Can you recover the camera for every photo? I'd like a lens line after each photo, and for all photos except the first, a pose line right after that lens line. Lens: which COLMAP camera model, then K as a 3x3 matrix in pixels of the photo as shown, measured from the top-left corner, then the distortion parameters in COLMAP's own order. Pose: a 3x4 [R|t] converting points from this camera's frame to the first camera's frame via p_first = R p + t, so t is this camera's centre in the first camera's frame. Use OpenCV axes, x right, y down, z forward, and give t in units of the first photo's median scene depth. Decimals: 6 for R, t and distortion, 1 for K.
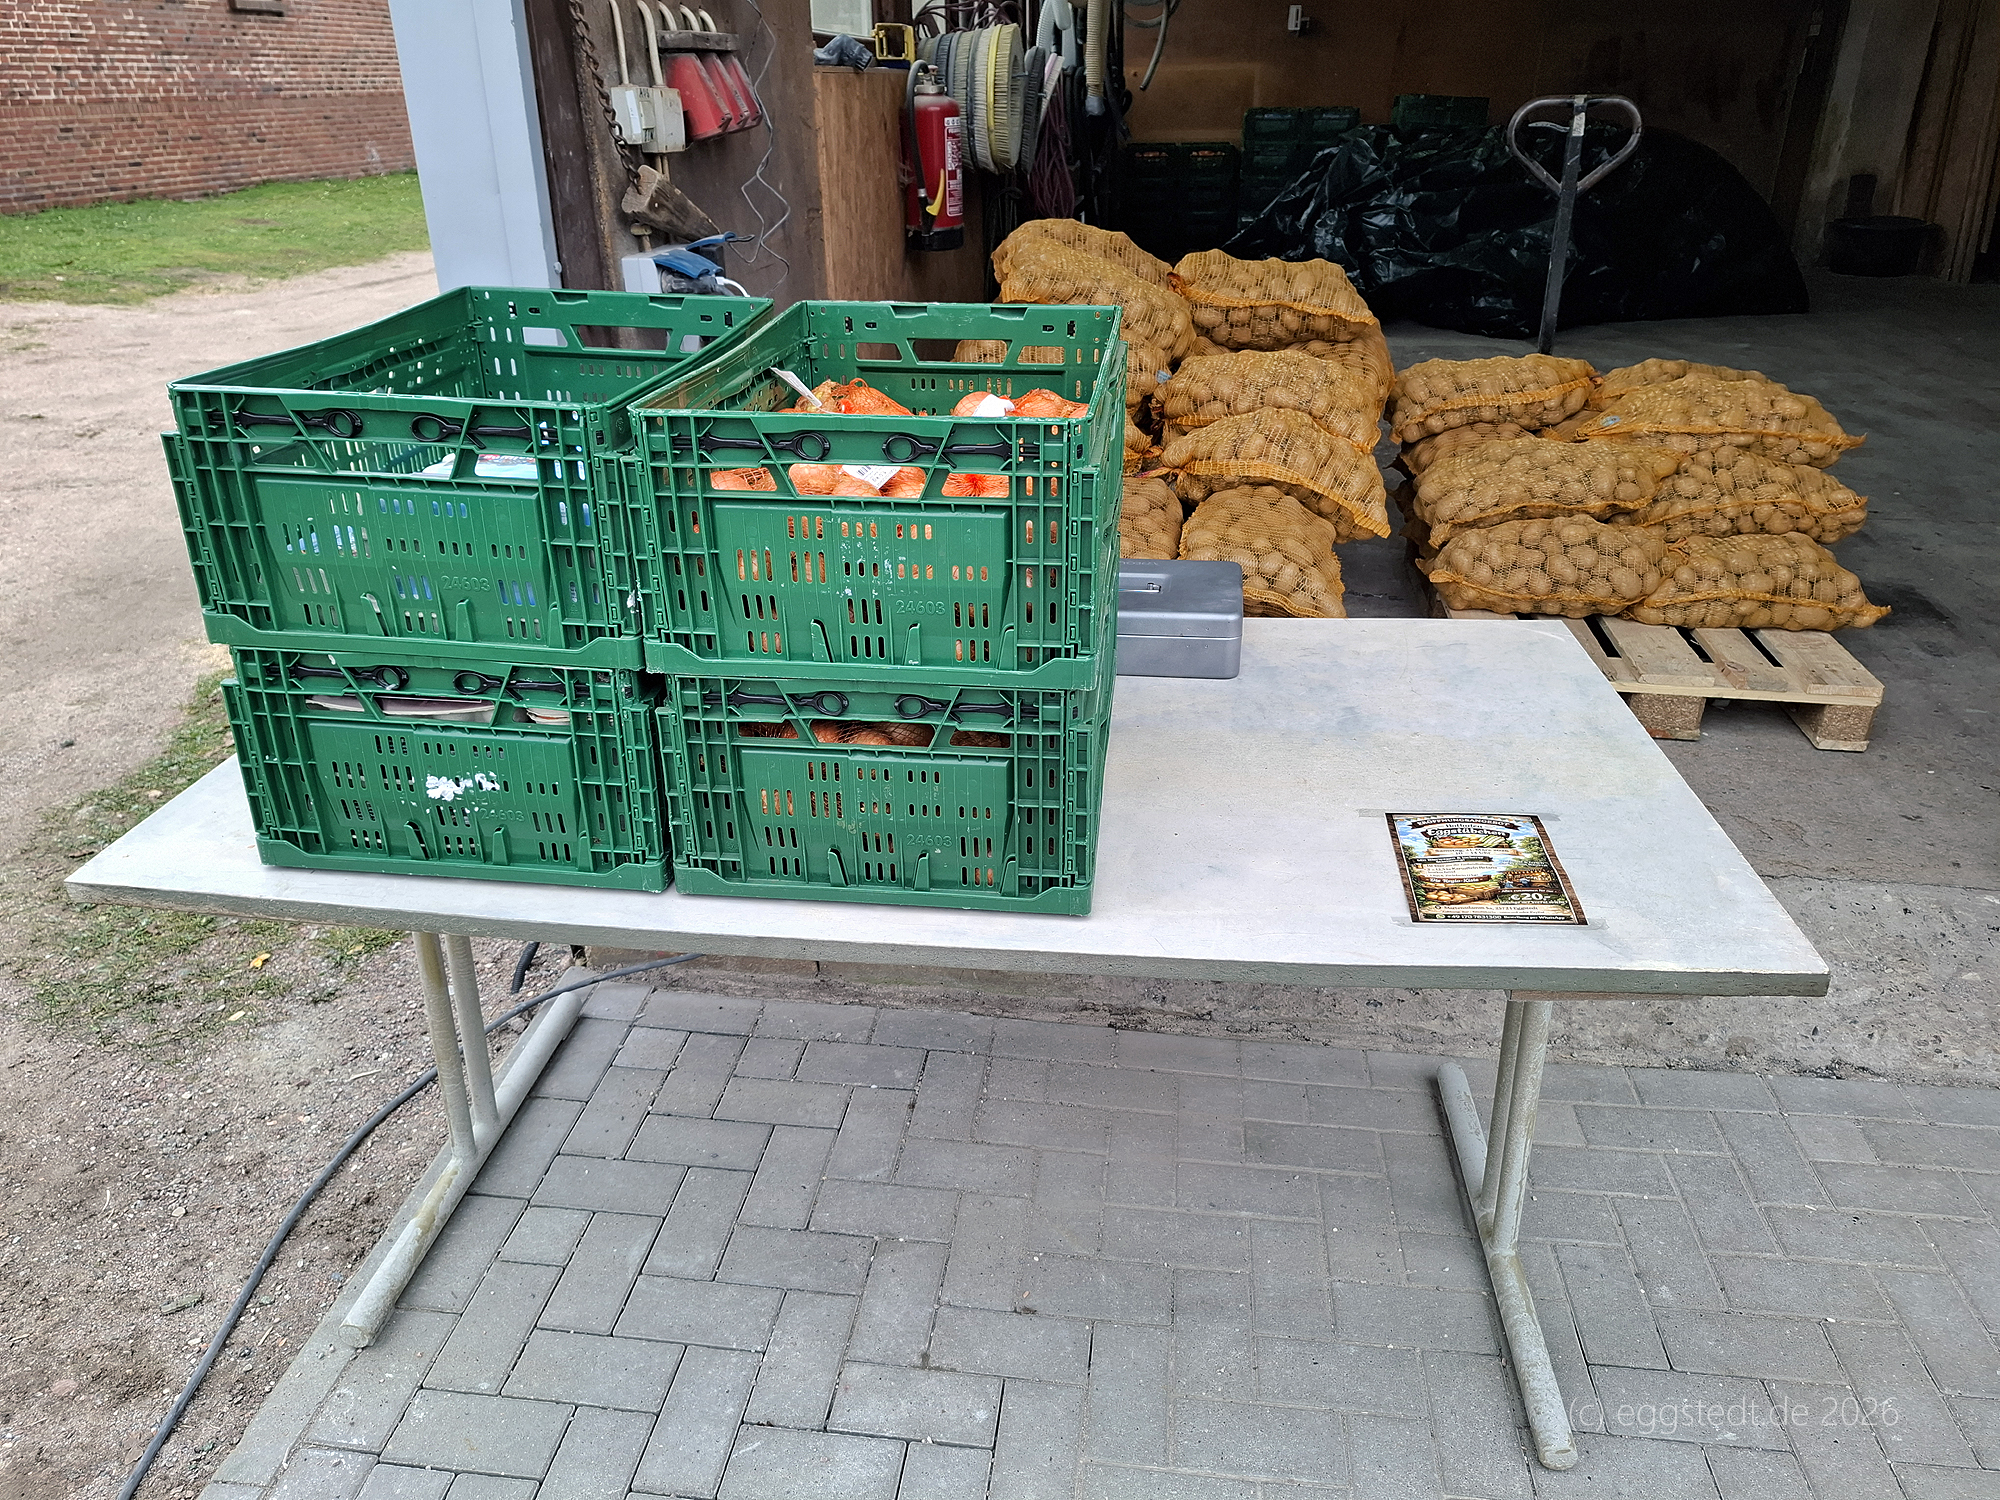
lens RADIAL K [[1351.3, 0, 1000.0], [0, 1351.3, 750.0], [0, 0, 1]] dist [-0.007440, -0.005714]
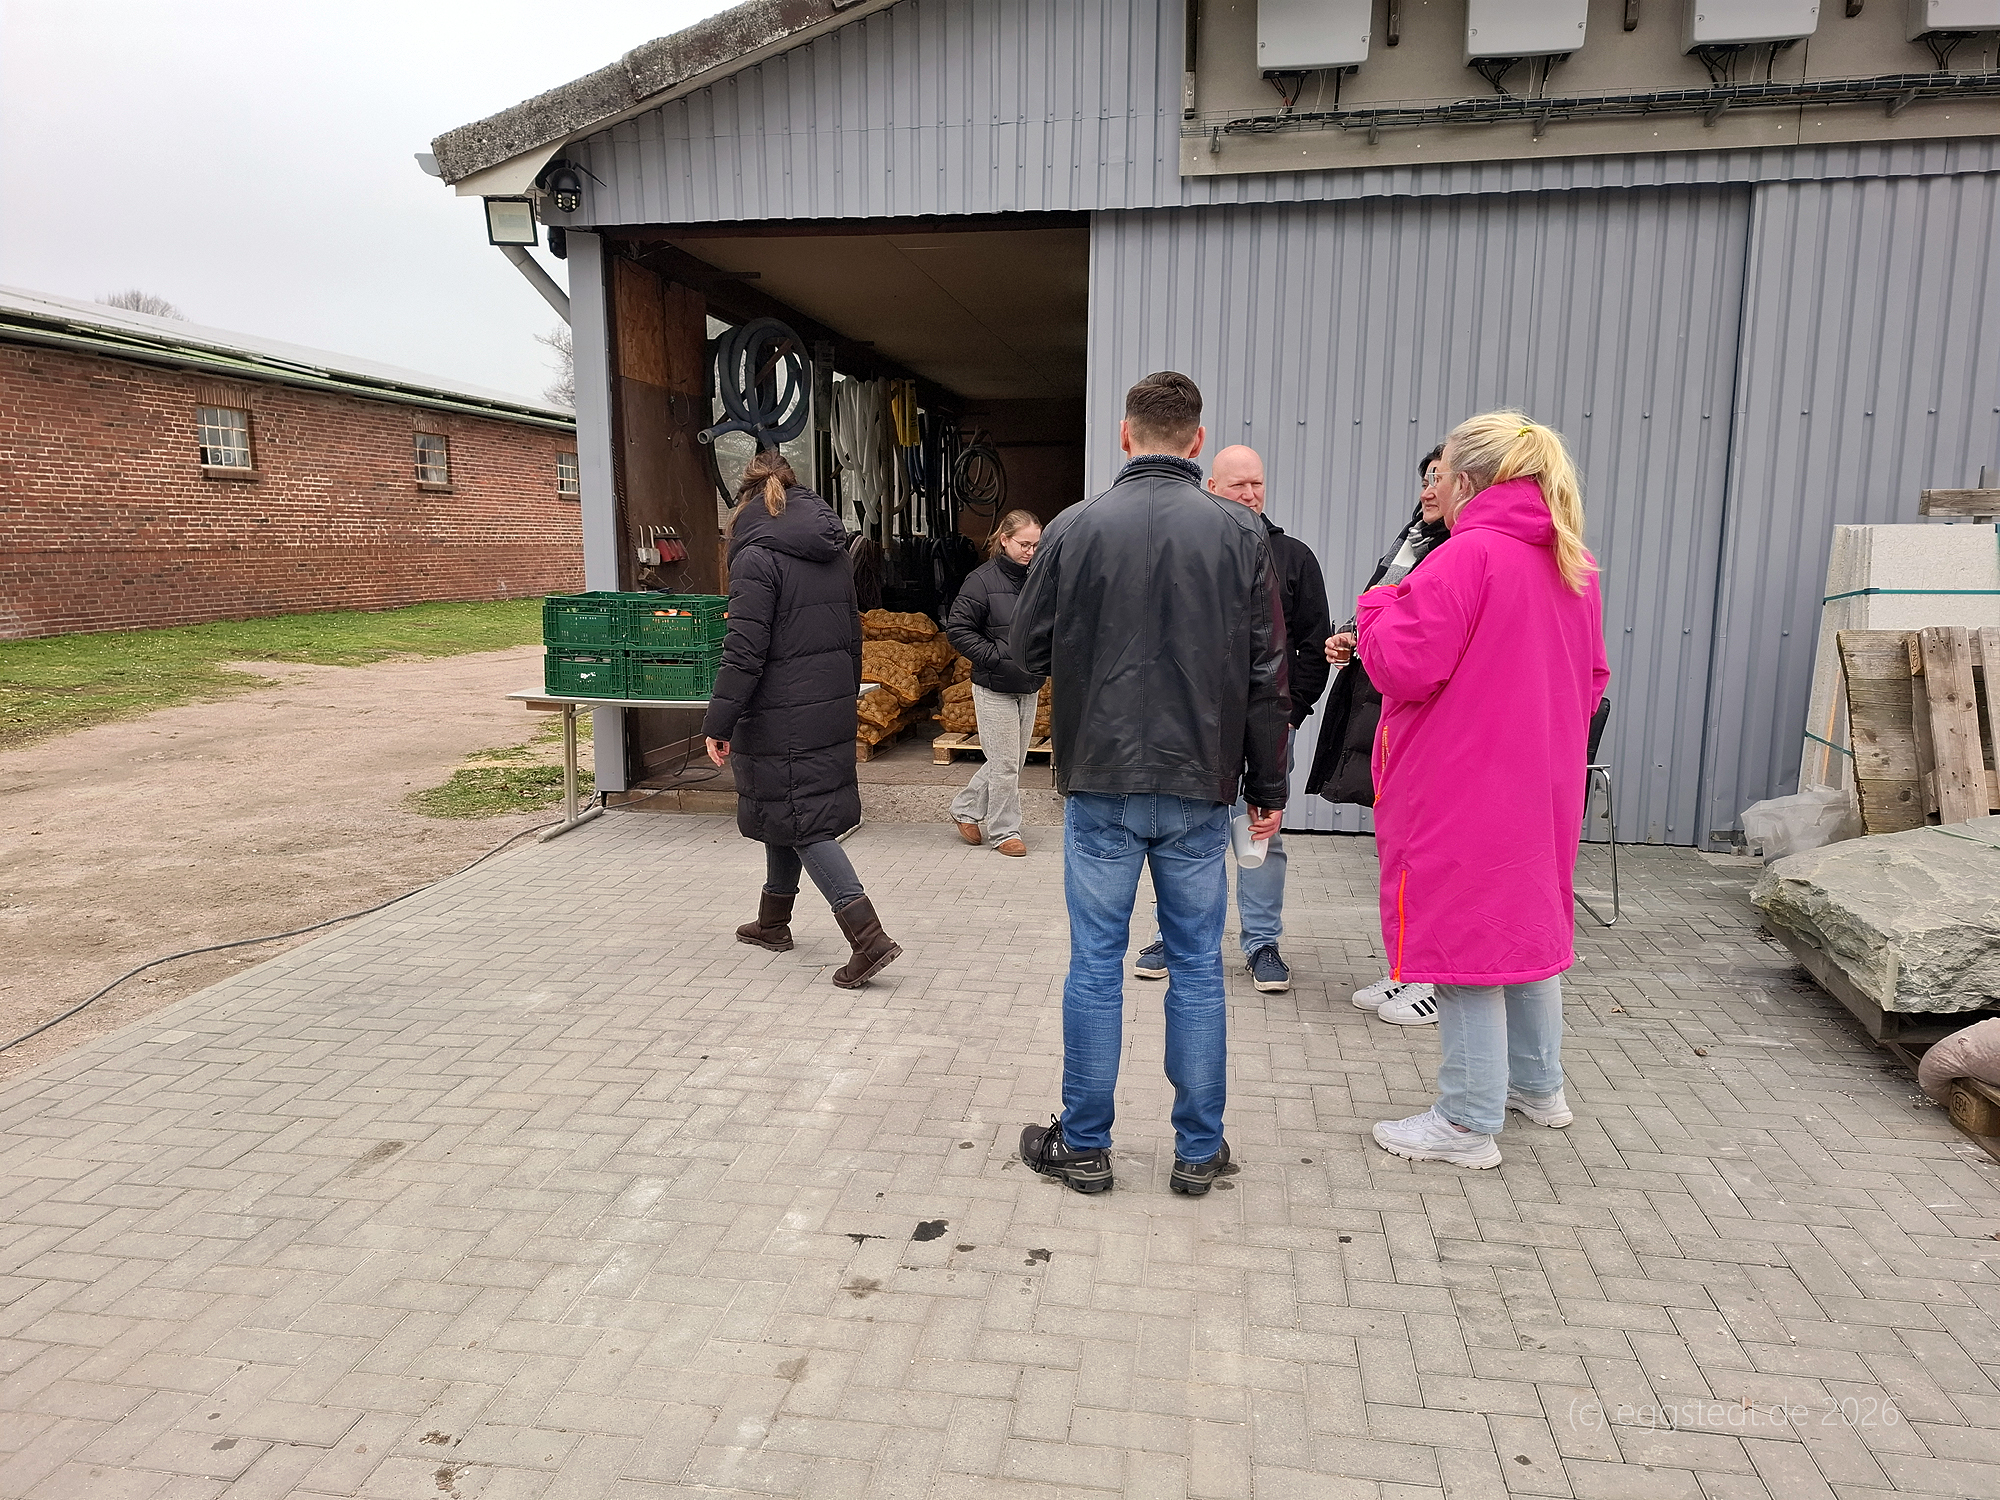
lens RADIAL K [[1351.3, 0, 1000.0], [0, 1351.3, 750.0], [0, 0, 1]] dist [-0.007440, -0.005714]
pose [[0.999379, 0.013391, -0.032582, 0.116146], [-0.022568, 0.953566, -0.300339, 0.157470], [0.027047, 0.300888, 0.953276, -0.326916]]
